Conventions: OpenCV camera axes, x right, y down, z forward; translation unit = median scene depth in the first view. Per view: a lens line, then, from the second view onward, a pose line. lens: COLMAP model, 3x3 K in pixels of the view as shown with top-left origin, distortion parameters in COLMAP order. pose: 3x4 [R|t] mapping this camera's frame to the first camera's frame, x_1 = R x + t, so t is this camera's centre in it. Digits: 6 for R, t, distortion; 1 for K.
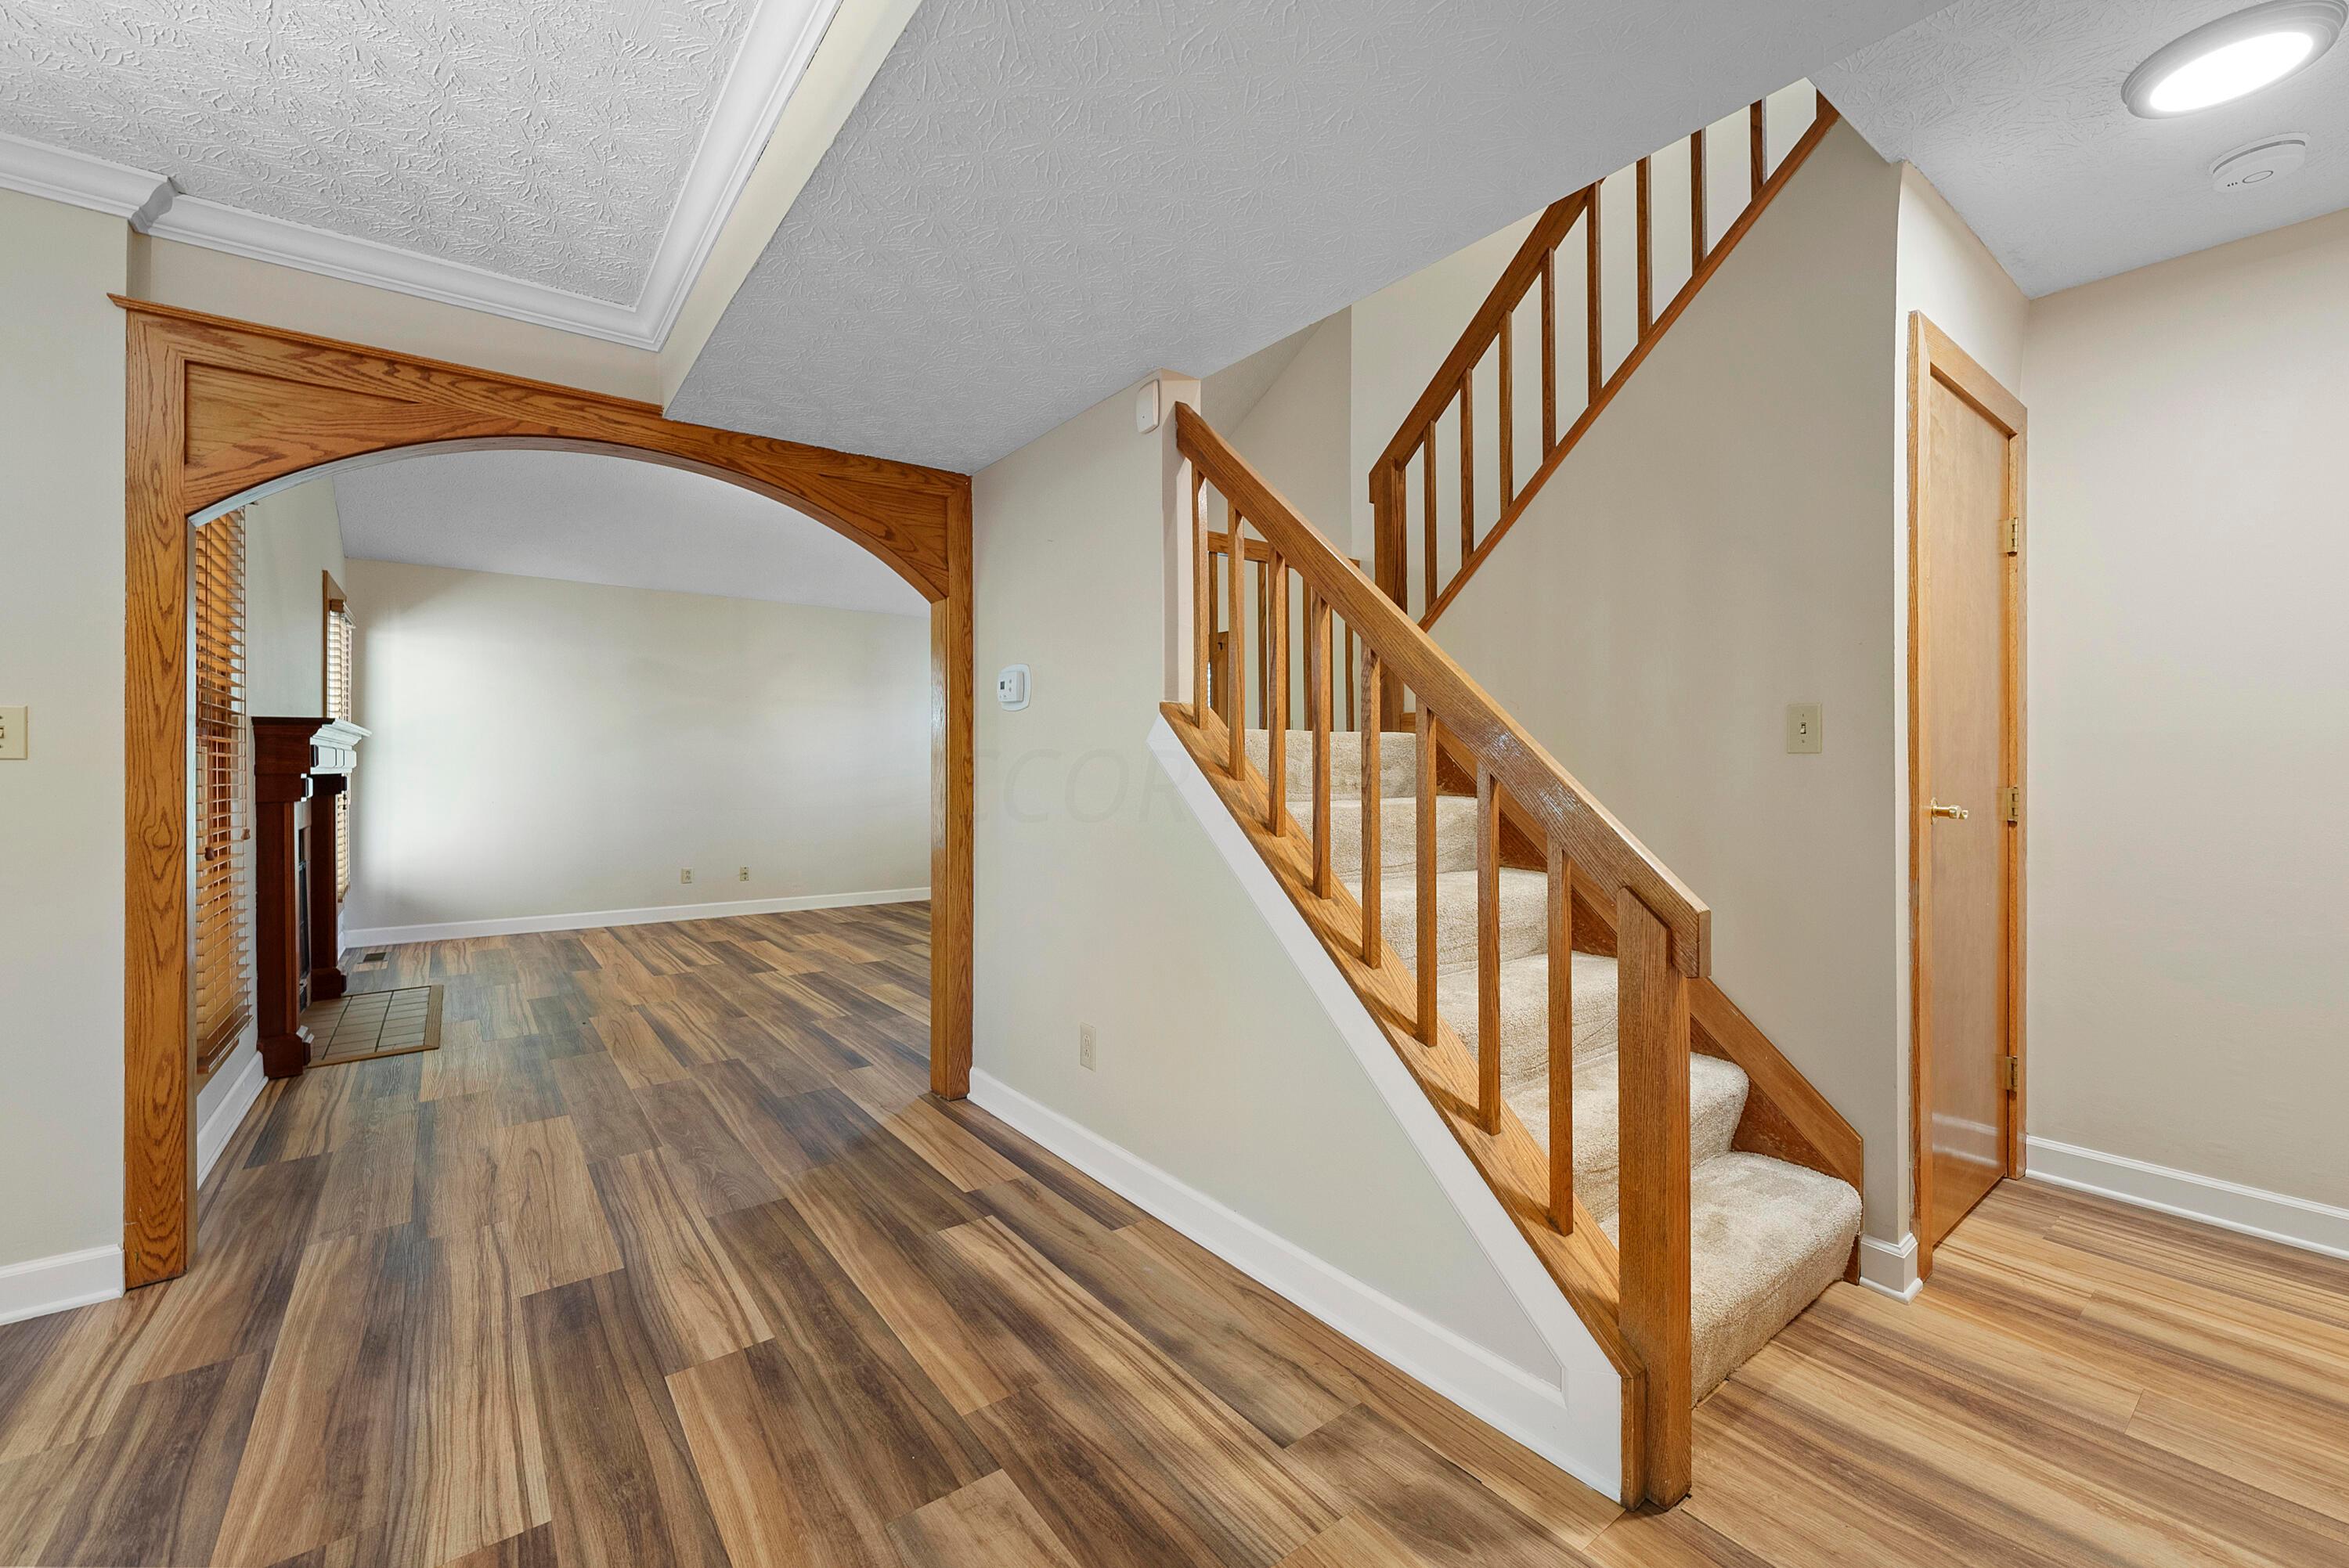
lens RADIAL K [[935.0, 0, 1177.4], [0, 935.0, 770.3], [0, 0, 1]] dist [-0.000876, -0.000120]
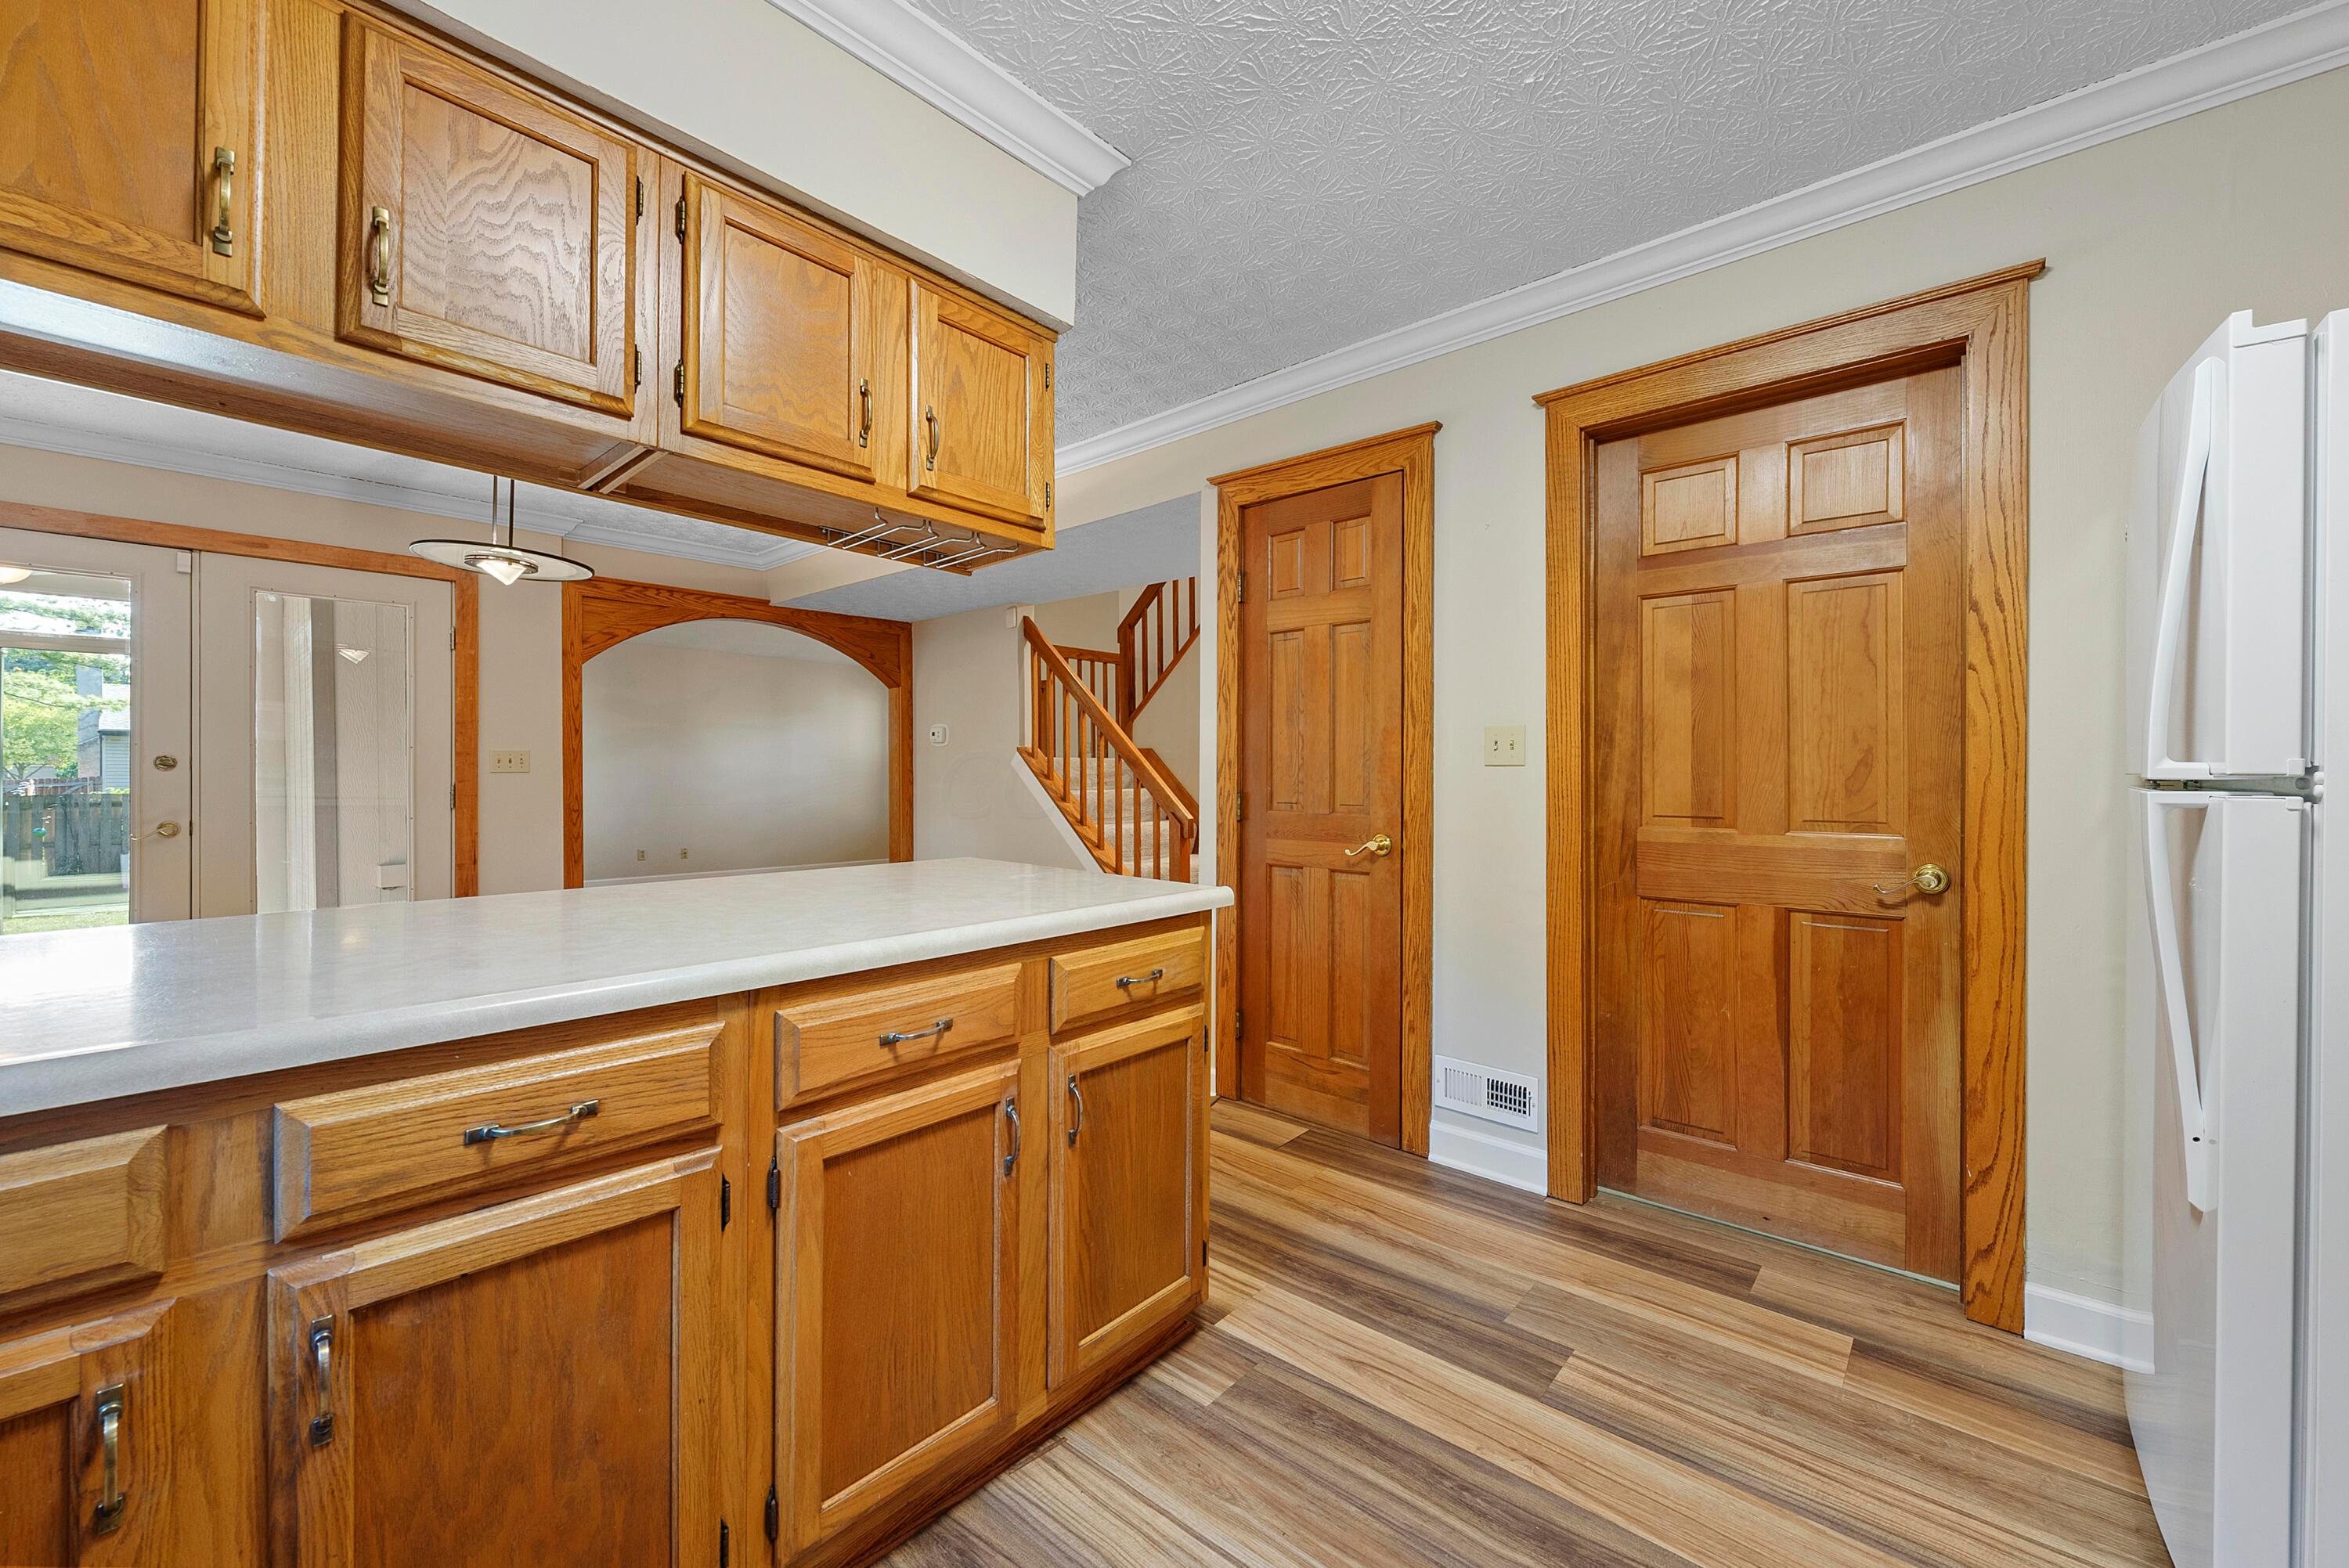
lens RADIAL K [[935.0, 0, 1177.4], [0, 935.0, 770.3], [0, 0, 1]] dist [-0.000876, -0.000120]
pose [[0.981450, -0.000165, 0.191718, -0.062267], [0.001189, 0.999986, -0.005223, -0.001840], [-0.191714, 0.005354, 0.981436, -1.156598]]
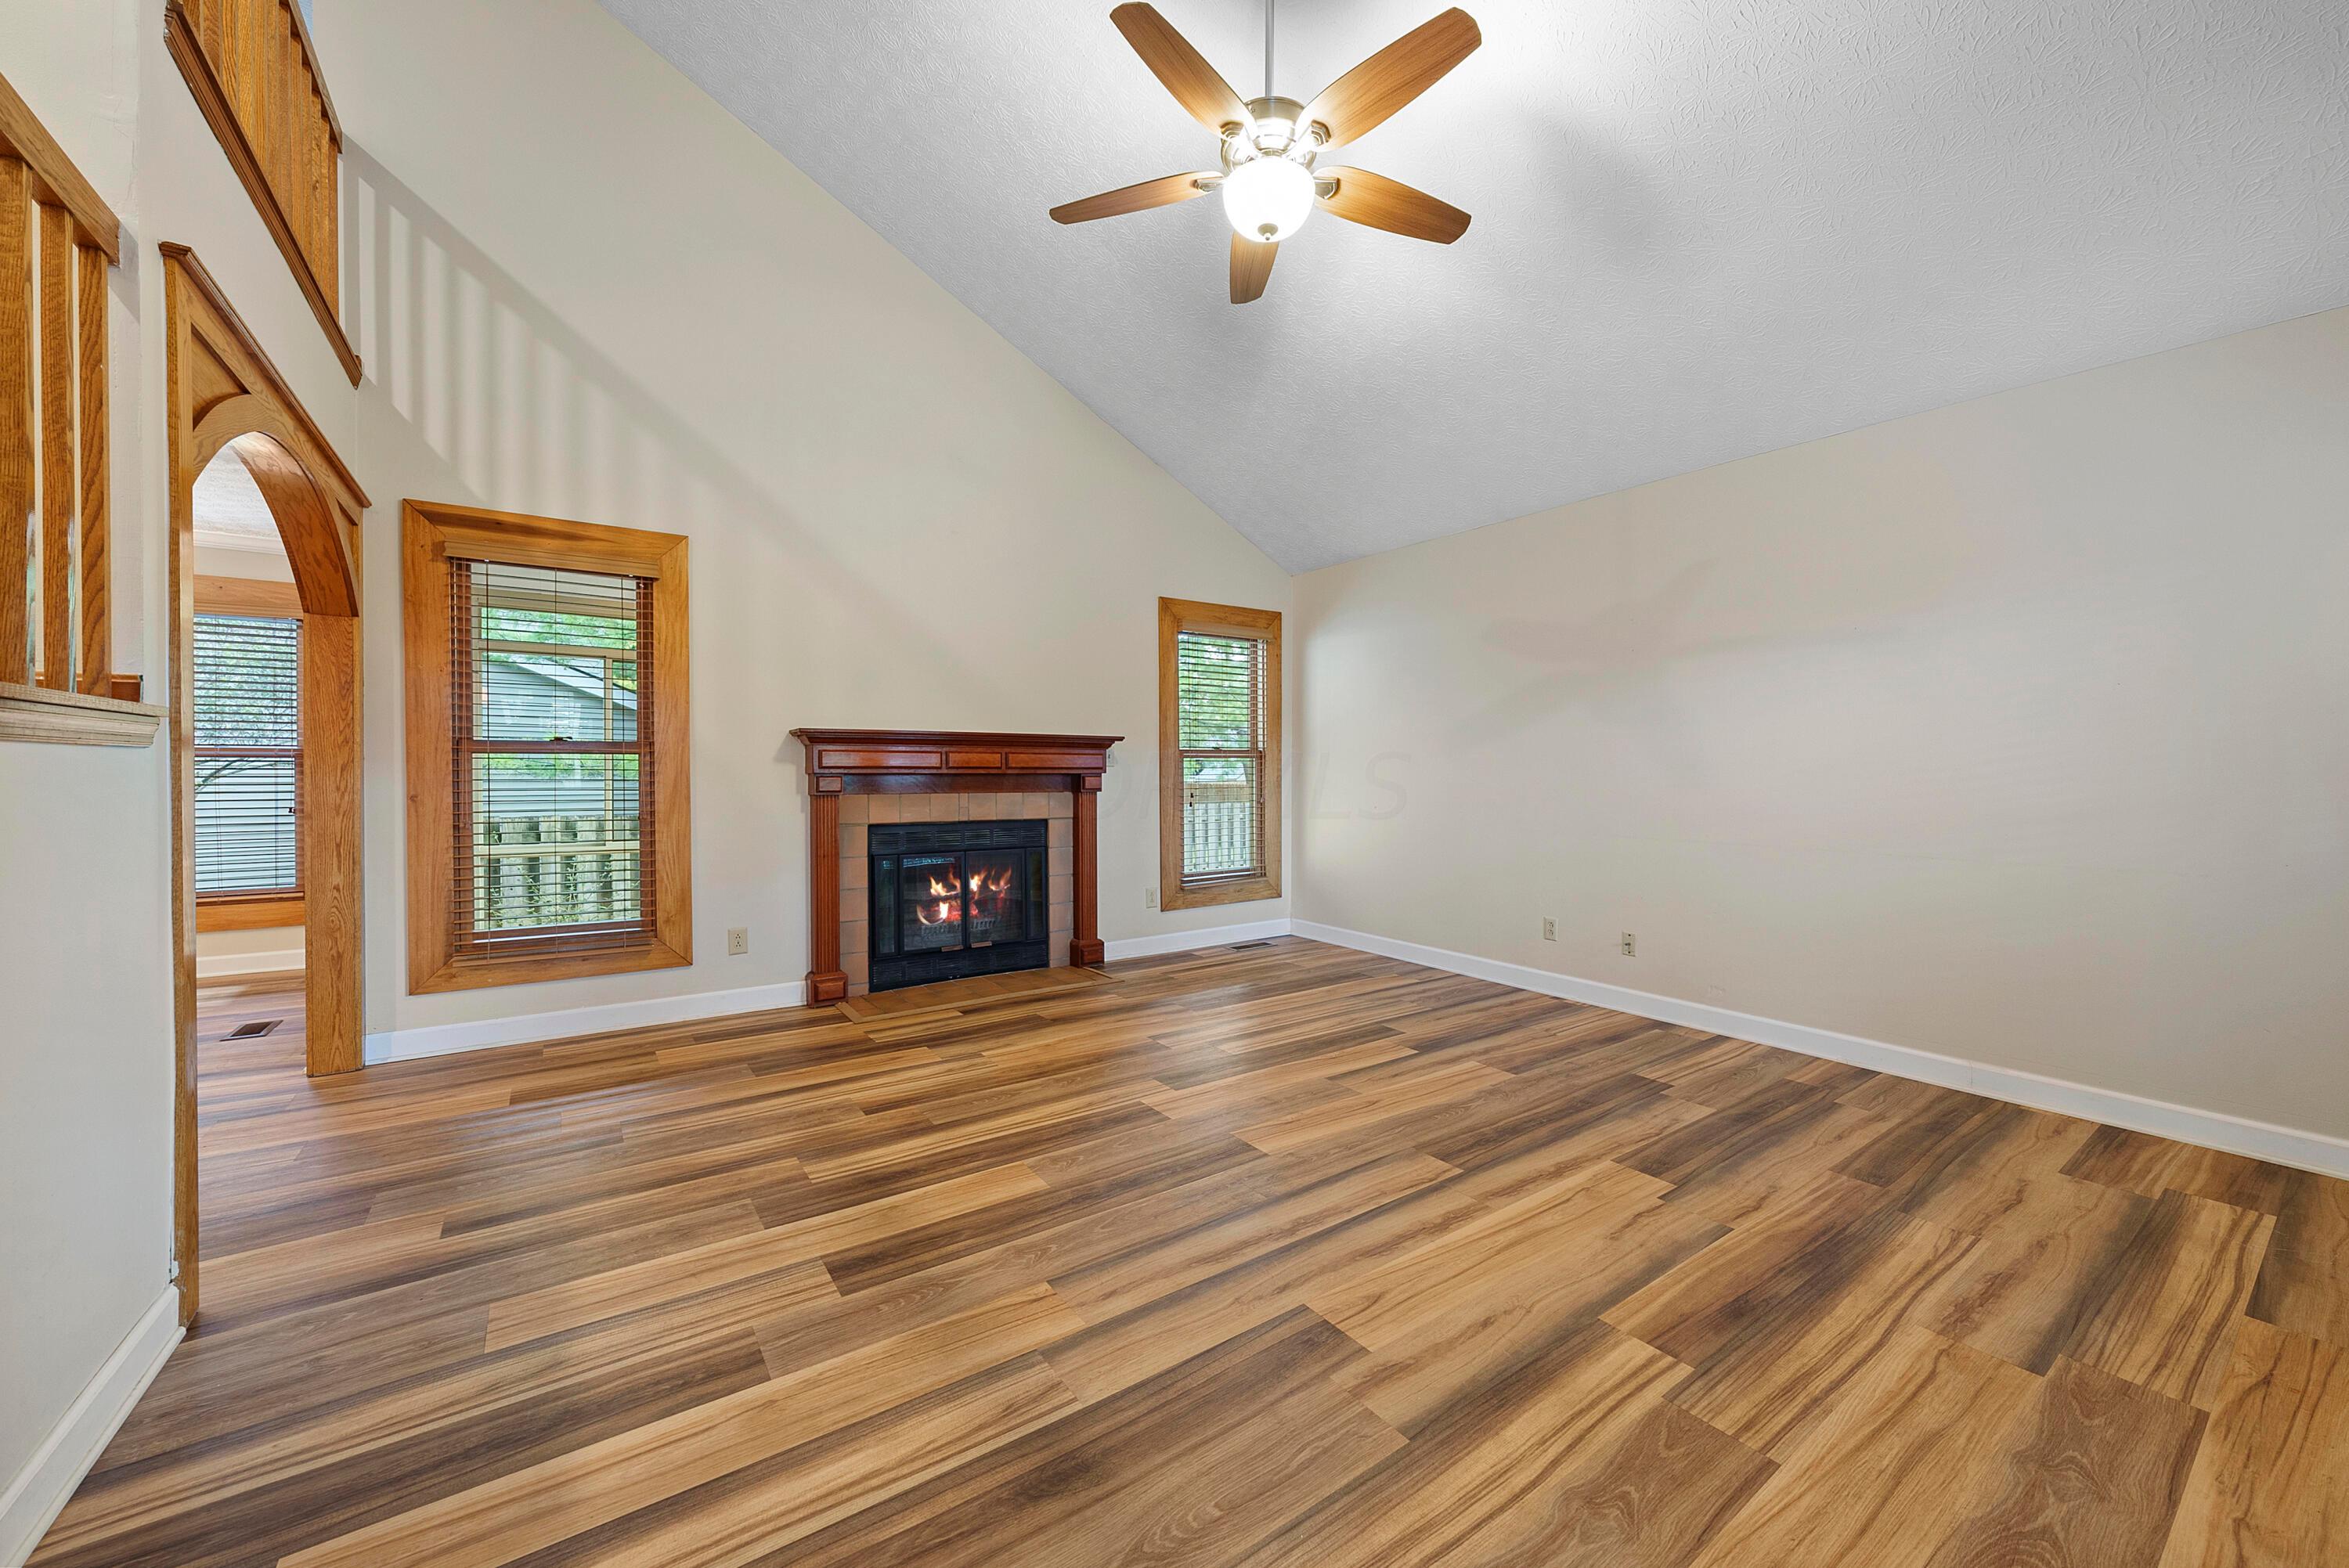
lens RADIAL K [[889.6, 0, 1185.2], [0, 889.6, 779.1], [0, 0, 1]] dist [-0.002992, -0.000207]
pose [[-0.048054, 0.007832, -0.998814, 0.327097], [-0.002385, 0.999966, 0.007956, 0.002177], [0.998842, 0.002765, -0.048034, 2.060599]]
